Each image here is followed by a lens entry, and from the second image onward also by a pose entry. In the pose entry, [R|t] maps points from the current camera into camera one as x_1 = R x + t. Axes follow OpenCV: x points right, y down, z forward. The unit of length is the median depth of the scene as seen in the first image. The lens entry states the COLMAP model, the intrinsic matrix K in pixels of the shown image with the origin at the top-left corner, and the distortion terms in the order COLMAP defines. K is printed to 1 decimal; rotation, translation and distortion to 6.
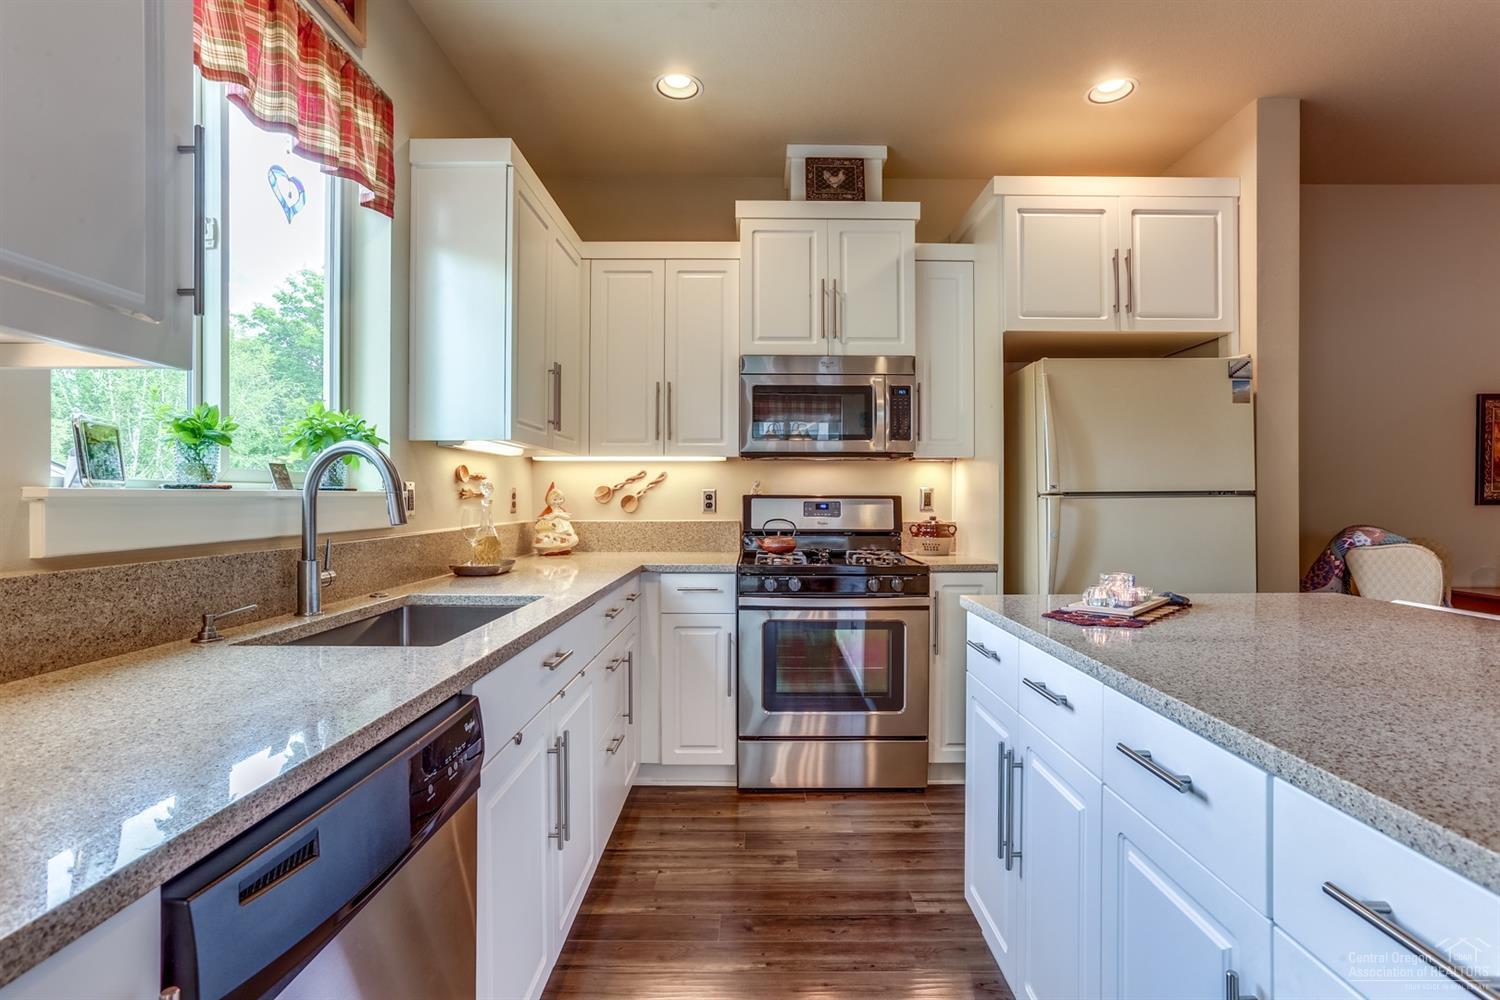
lens RADIAL K [[720.4, 0, 758.4], [0, 720.4, 497.6], [0, 0, 1]] dist [-0.043657, 0.022668]
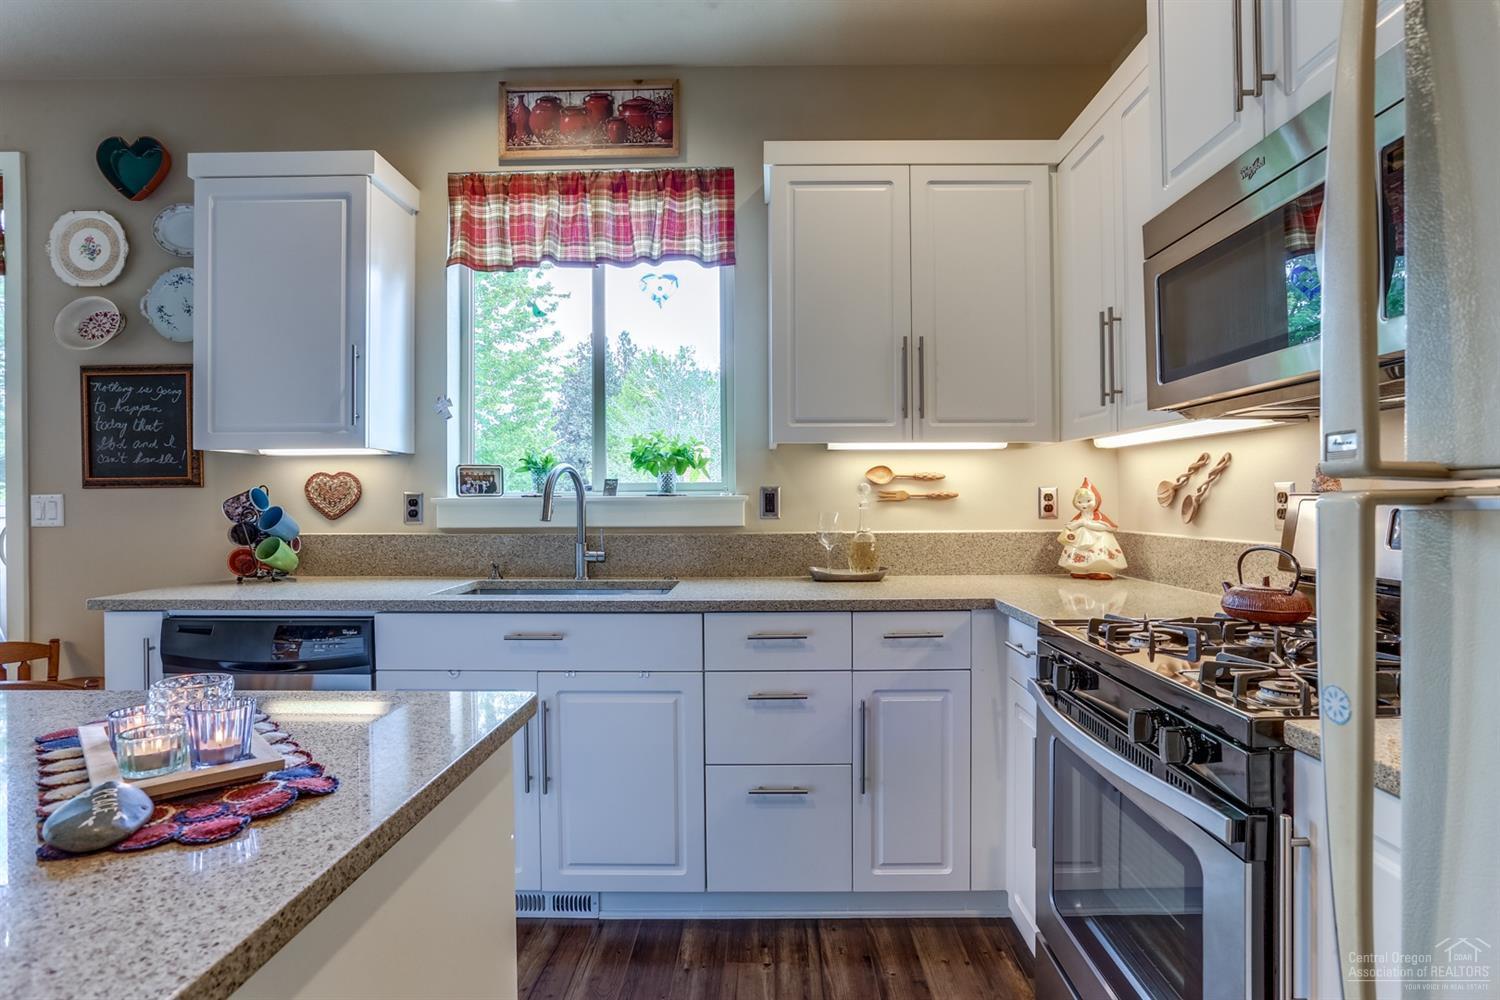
lens RADIAL K [[772.1, 0, 762.3], [0, 772.1, 496.8], [0, 0, 1]] dist [-0.029354, 0.010082]
pose [[-0.011094, -0.003693, -0.999932, 0.539261], [0.004437, 0.999983, -0.003743, -0.001179], [0.999929, -0.004478, -0.011077, 0.743228]]
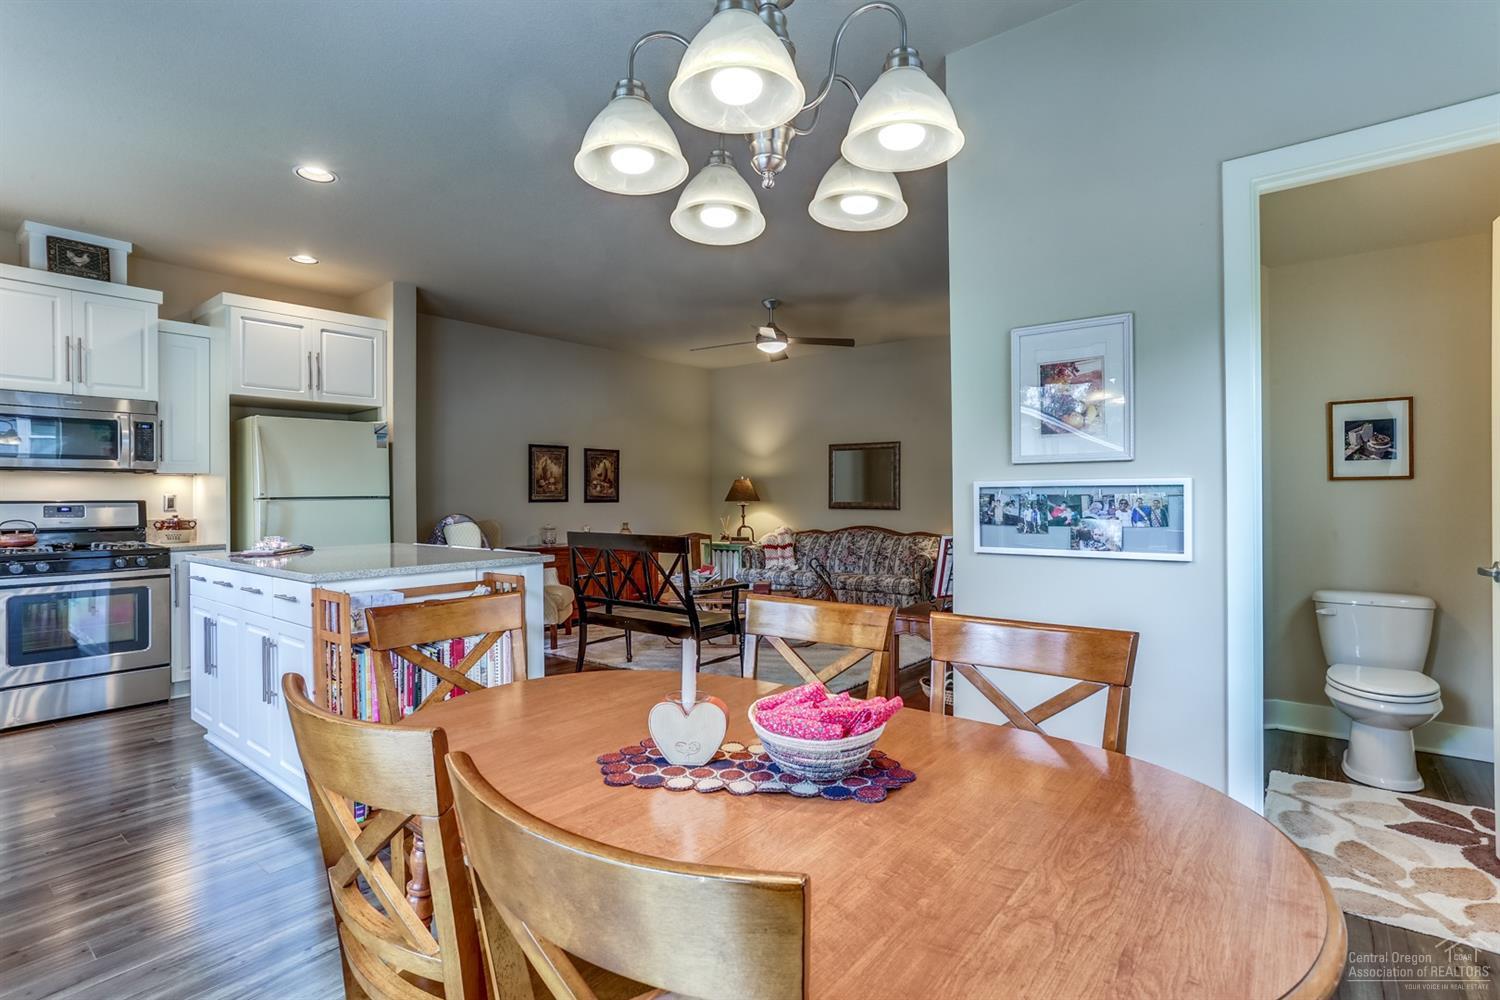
lens RADIAL K [[720.4, 0, 761.5], [0, 720.4, 494.5], [0, 0, 1]] dist [-0.043657, 0.022668]
pose [[0.615769, -0.003991, 0.787917, -0.146920], [0.010237, 0.999943, -0.002936, 0.002462], [-0.787860, 0.009874, 0.615775, -0.800036]]
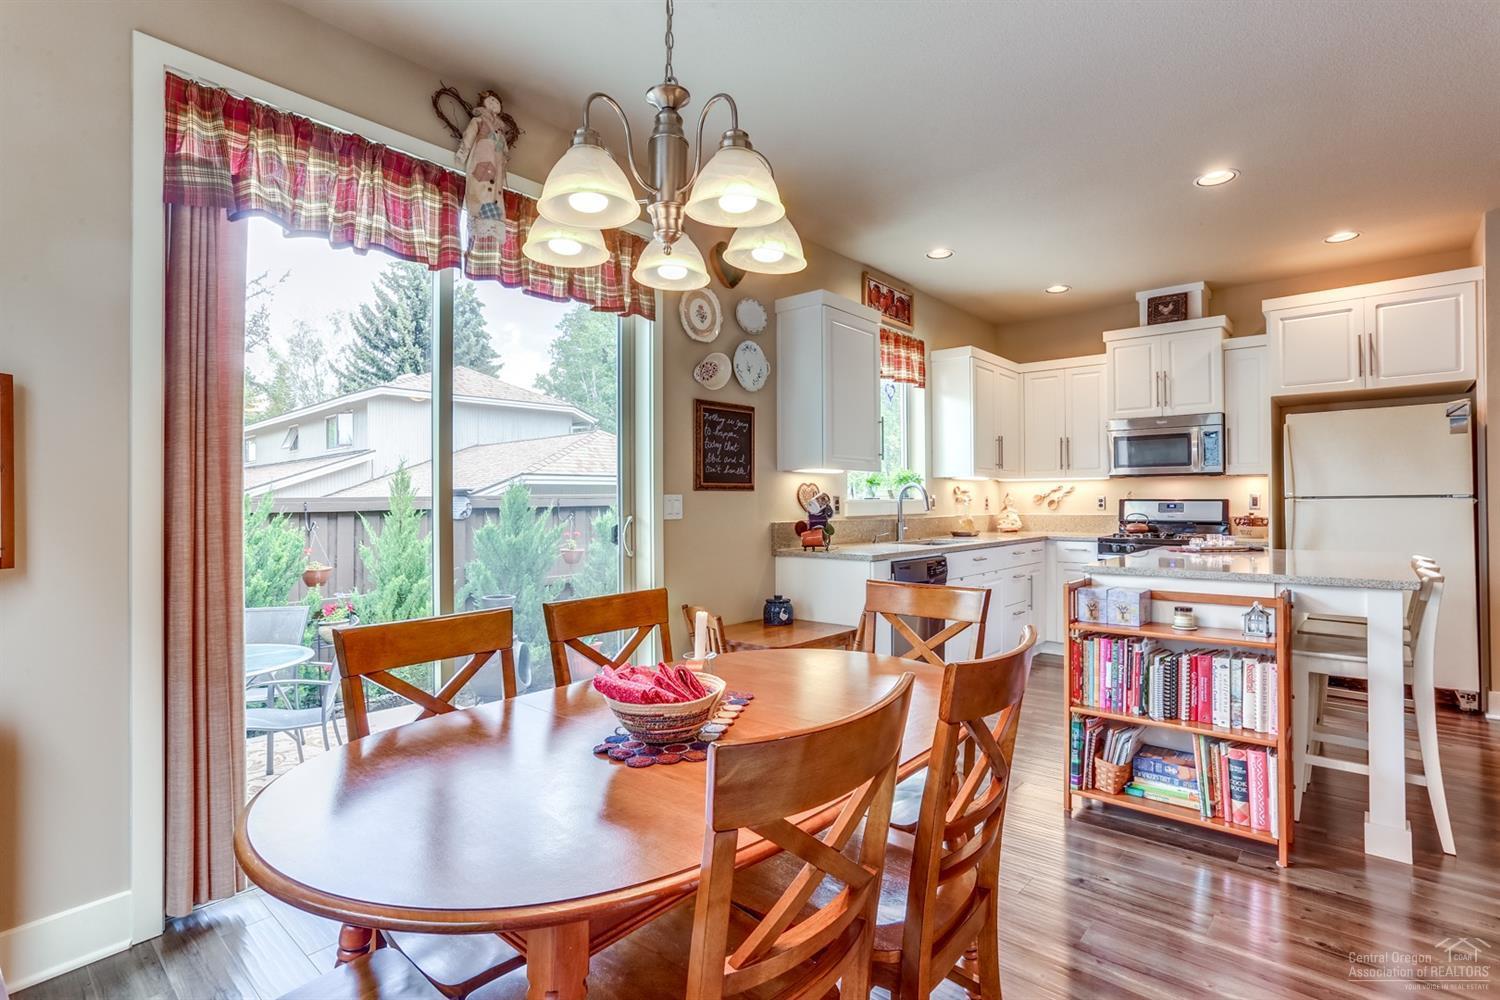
lens RADIAL K [[720.4, 0, 764.2], [0, 720.4, 491.6], [0, 0, 1]] dist [-0.043657, 0.022668]
pose [[0.760897, -0.013027, -0.648742, 0.474556], [0.003307, 0.999863, -0.016200, 0.002964], [0.648864, 0.010181, 0.760836, -0.885238]]
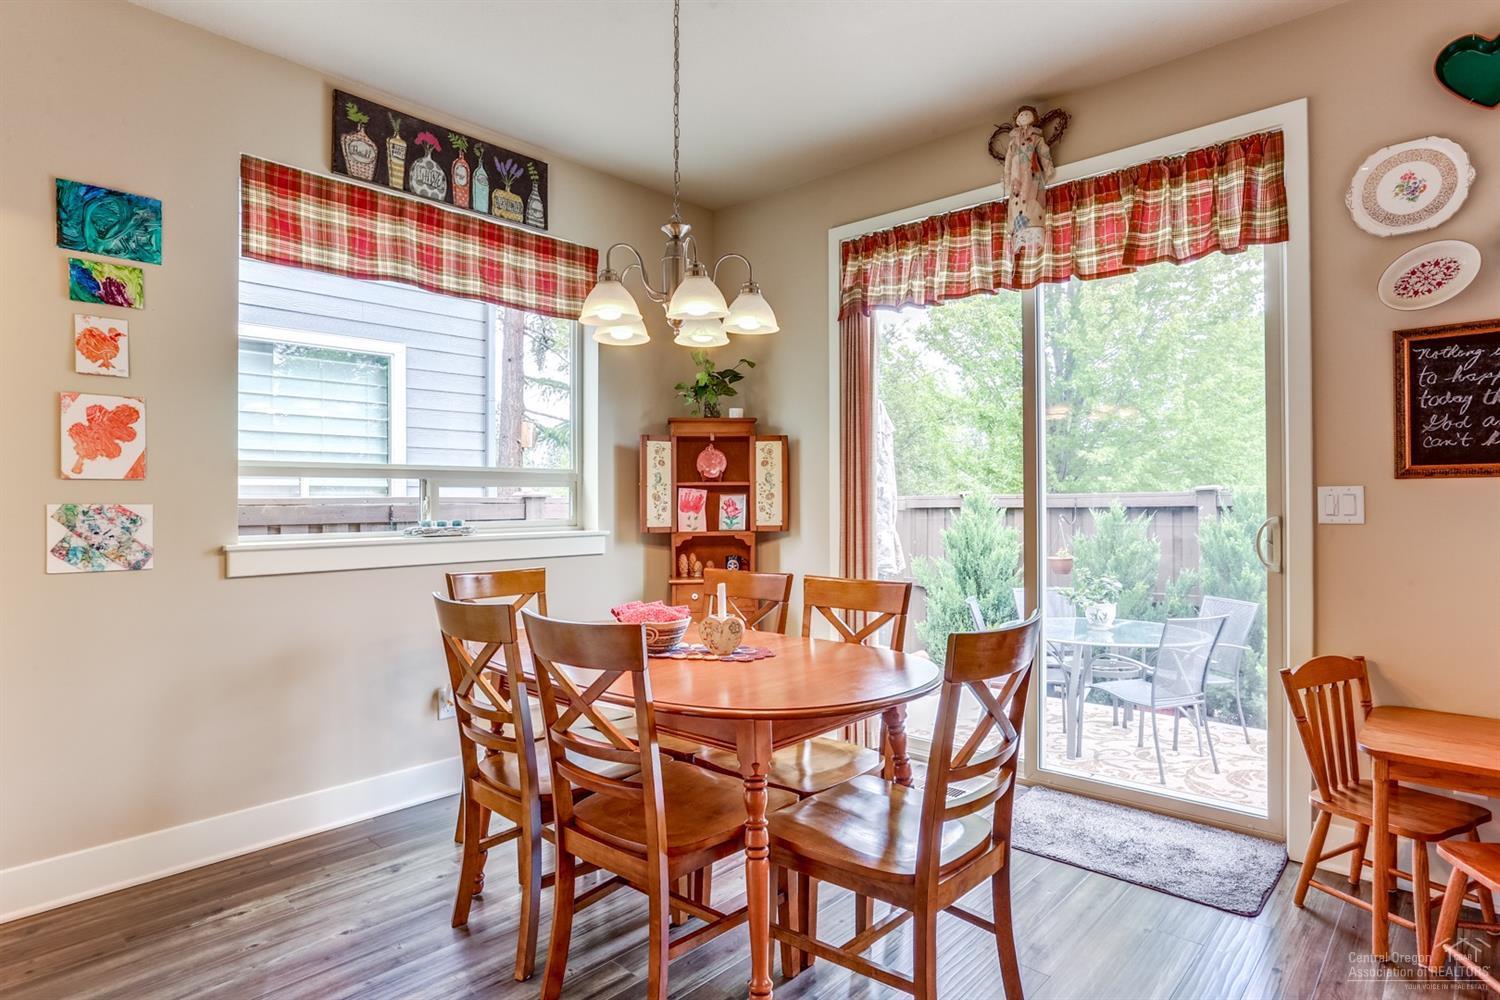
lens RADIAL K [[798.9, 0, 755.1], [0, 798.9, 500.9], [0, 0, 1]] dist [-0.023210, 0.009244]
pose [[-0.667624, 0.001754, -0.744497, 0.649833], [0.000687, 0.999998, 0.001740, 0.002023], [0.744499, 0.000650, -0.667624, -0.028851]]
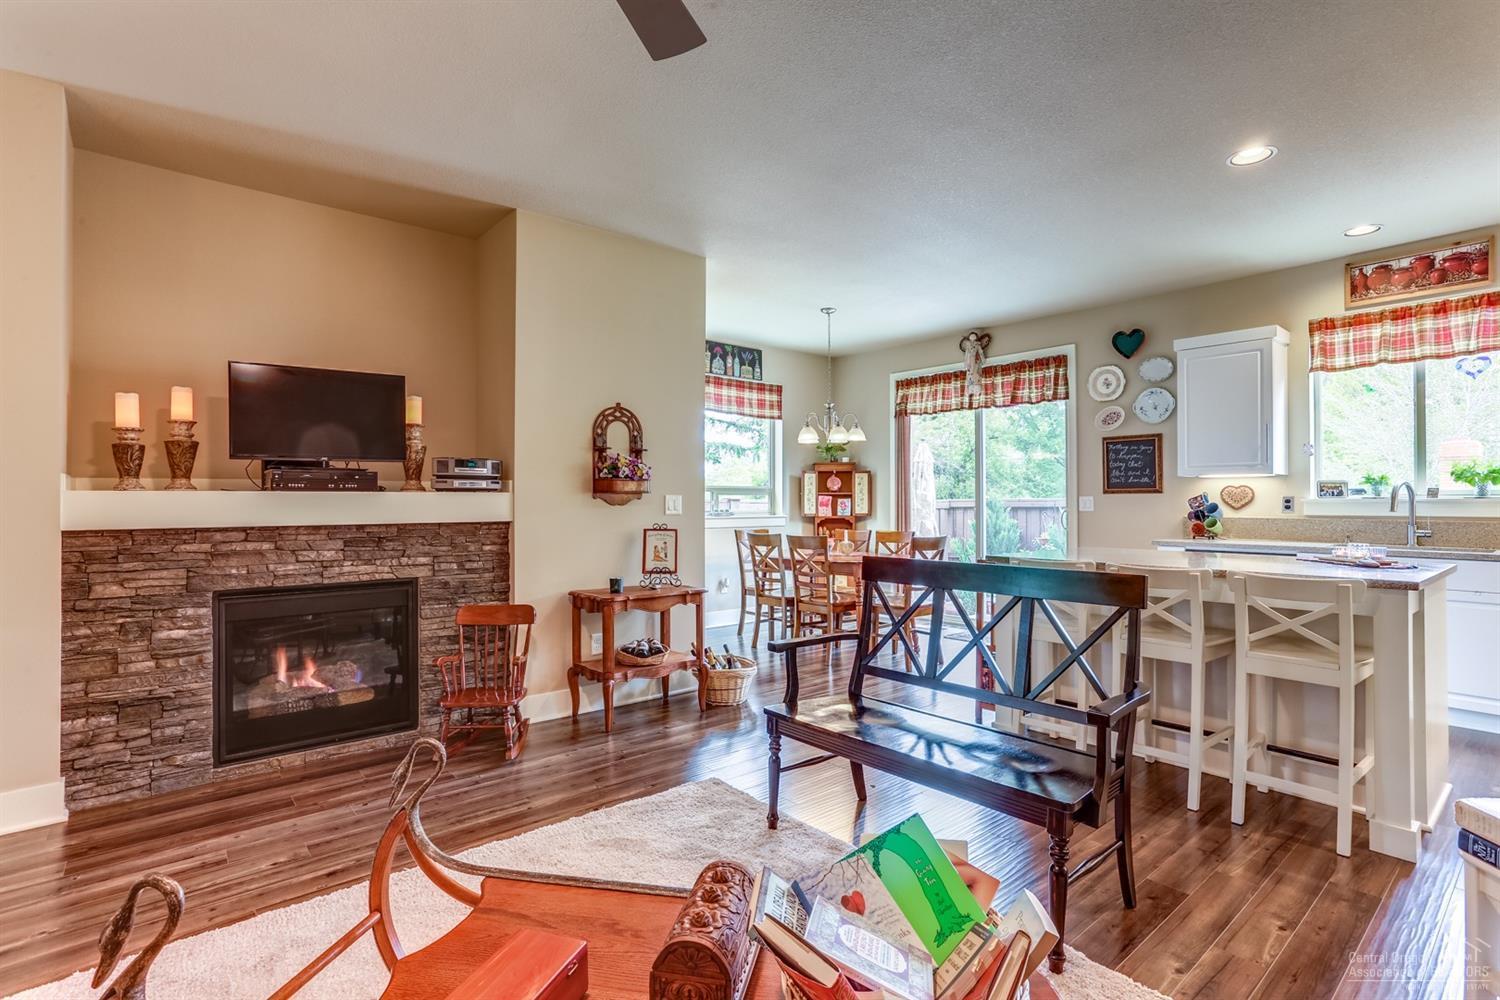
lens RADIAL K [[720.4, 0, 749.7], [0, 720.4, 494.4], [0, 0, 1]] dist [-0.043657, 0.022668]
pose [[-0.761969, -0.007951, -0.647565, 1.542902], [-0.003113, 0.999958, -0.008615, 0.002245], [0.647606, -0.004549, -0.761962, 0.739951]]
